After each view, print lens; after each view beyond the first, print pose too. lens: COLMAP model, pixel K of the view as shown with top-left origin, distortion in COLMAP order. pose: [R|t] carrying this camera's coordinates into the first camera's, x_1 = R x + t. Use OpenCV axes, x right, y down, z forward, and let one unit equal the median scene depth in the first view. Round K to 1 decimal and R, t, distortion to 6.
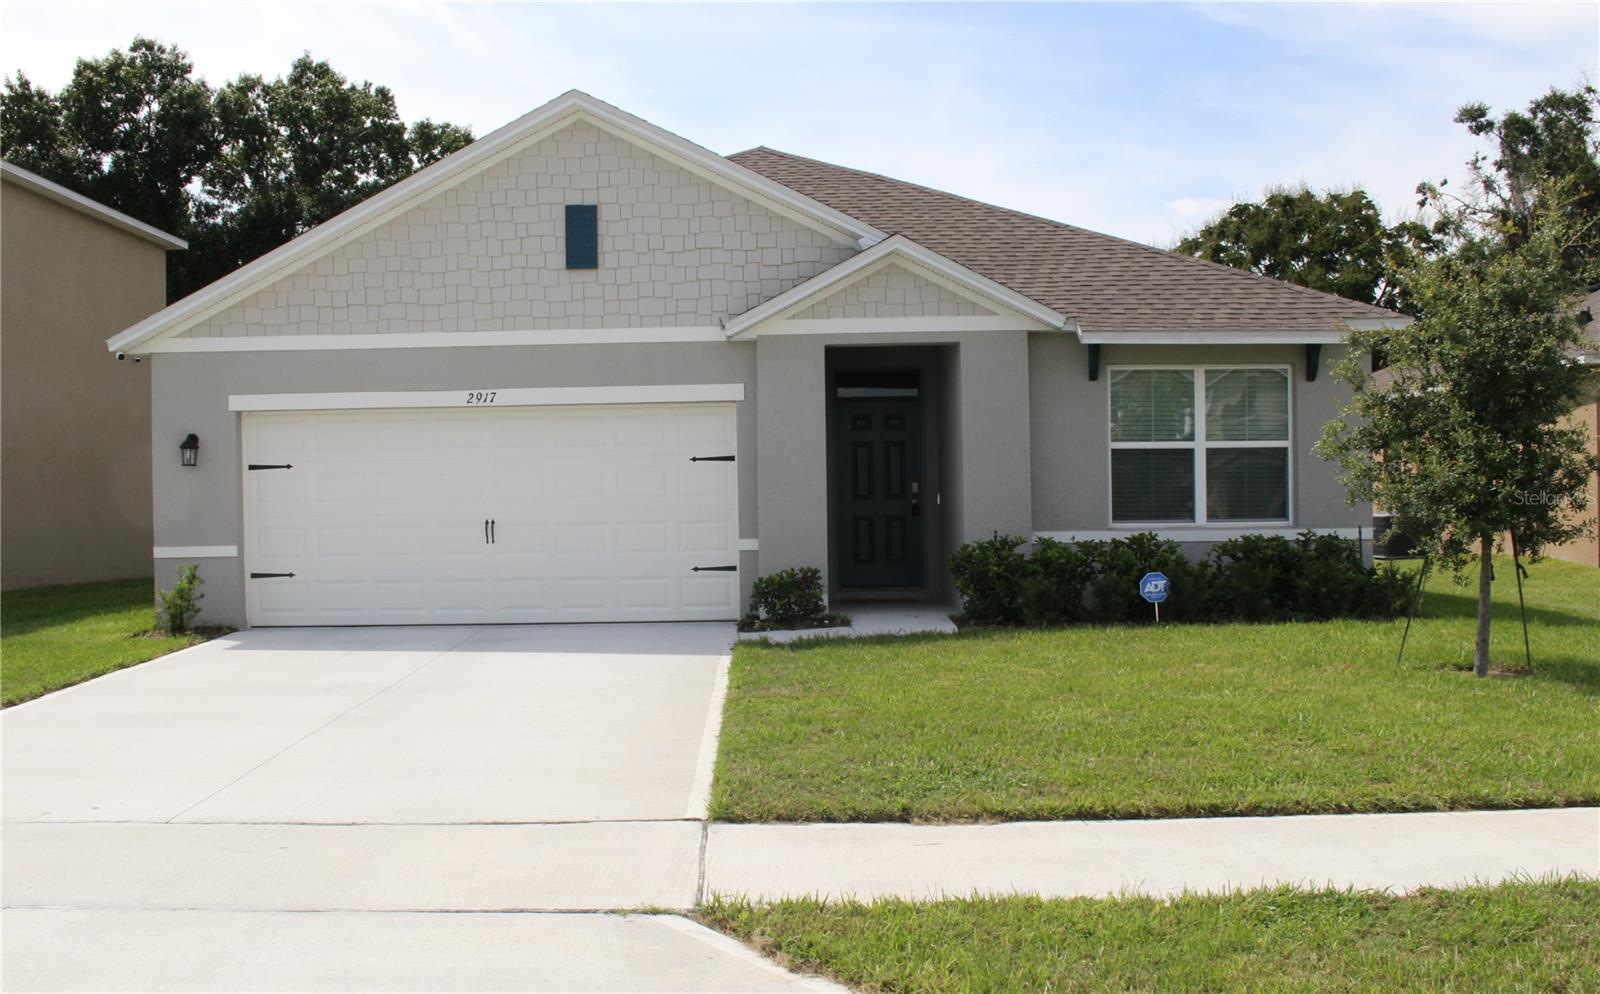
lens RADIAL K [[1488.2, 0, 800.0], [0, 1488.2, 497.0], [0, 0, 1]] dist [-0.127606, 0.131090]
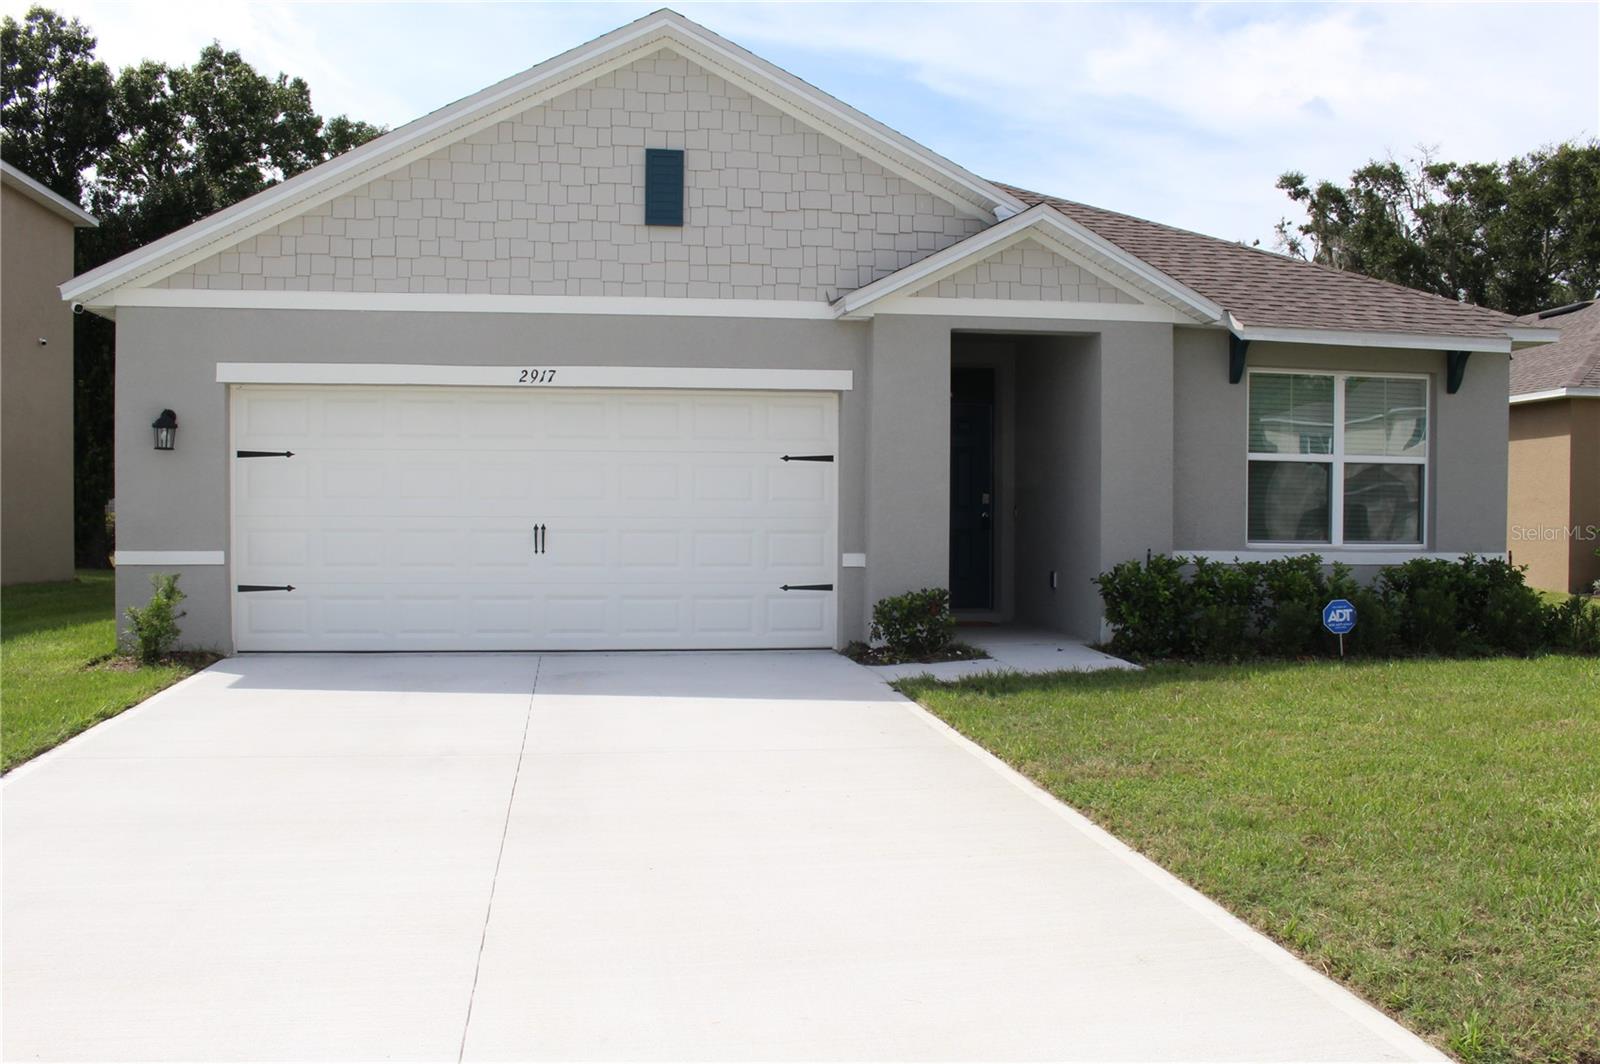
lens RADIAL K [[1319.7, 0, 800.0], [0, 1319.7, 532.0], [0, 0, 1]] dist [-0.142911, 0.112961]
pose [[0.989556, 0.019643, 0.142807, -0.172157], [-0.021596, 0.999693, 0.012139, 0.007439], [-0.142525, -0.015096, 0.989676, 0.256897]]
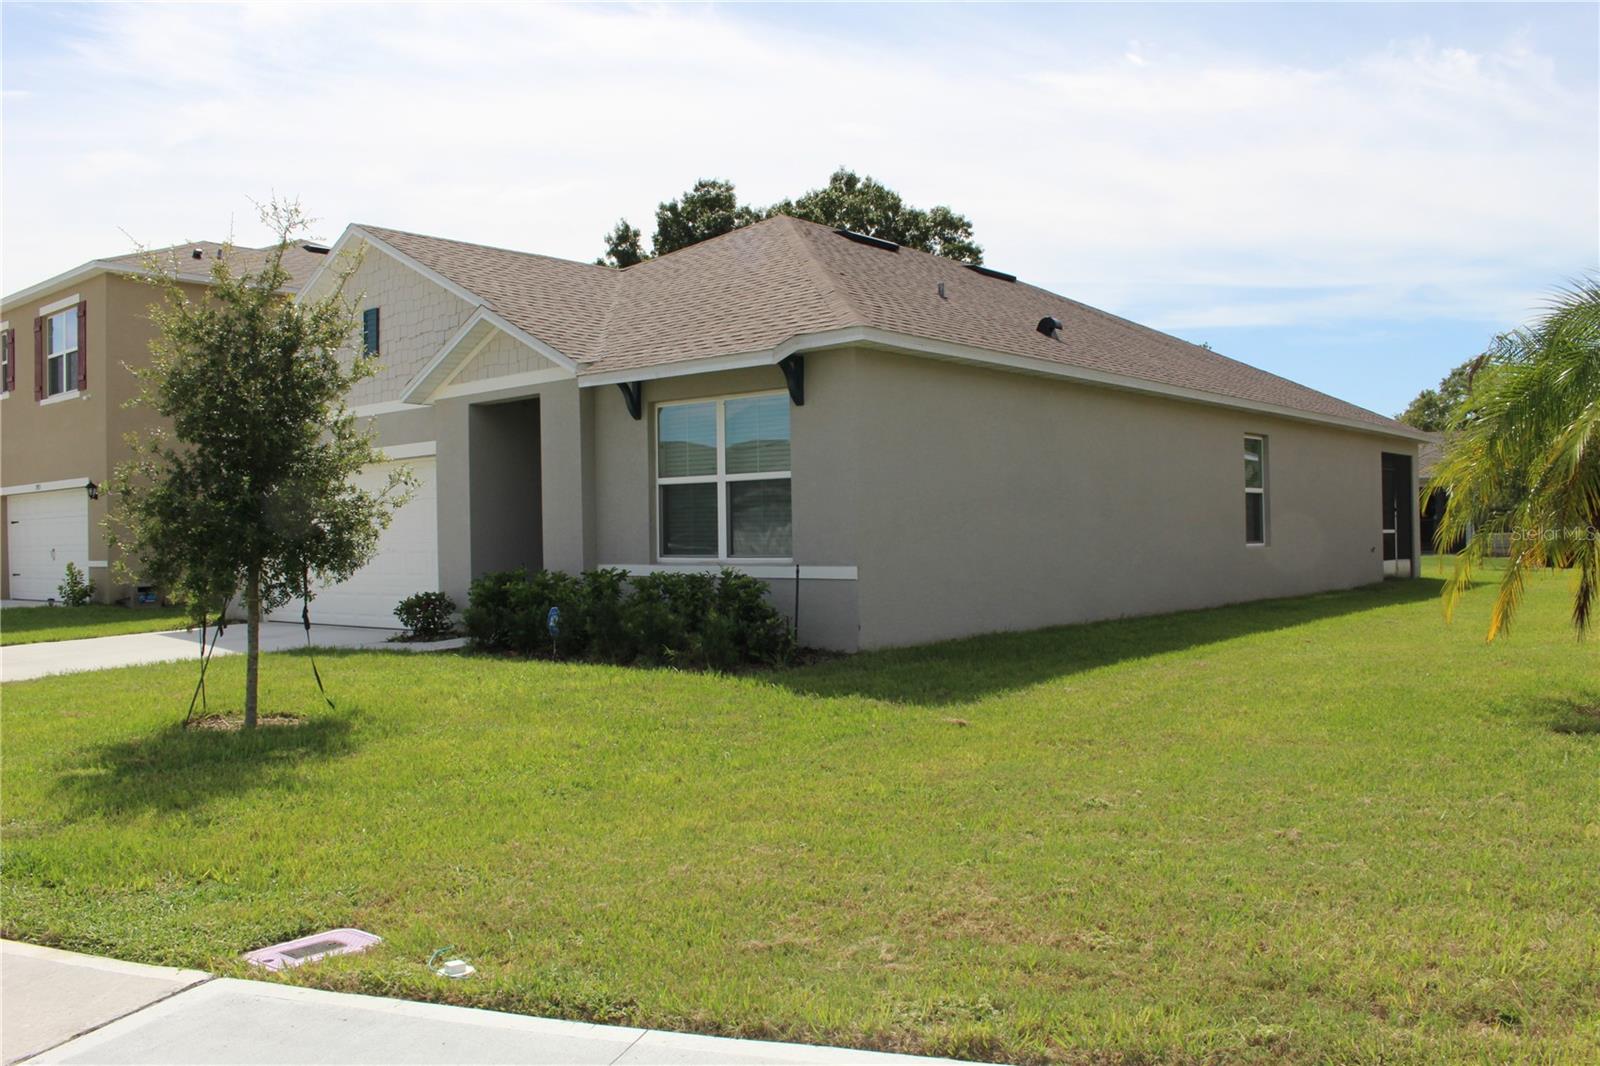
lens RADIAL K [[1319.7, 0, 800.0], [0, 1319.7, 533.0], [0, 0, 1]] dist [-0.142911, 0.112961]
pose [[0.760024, 0.000000, -0.649895, 0.884078], [0.003528, 0.999985, 0.004126, -0.002634], [0.649886, -0.005429, 0.760012, 0.368226]]
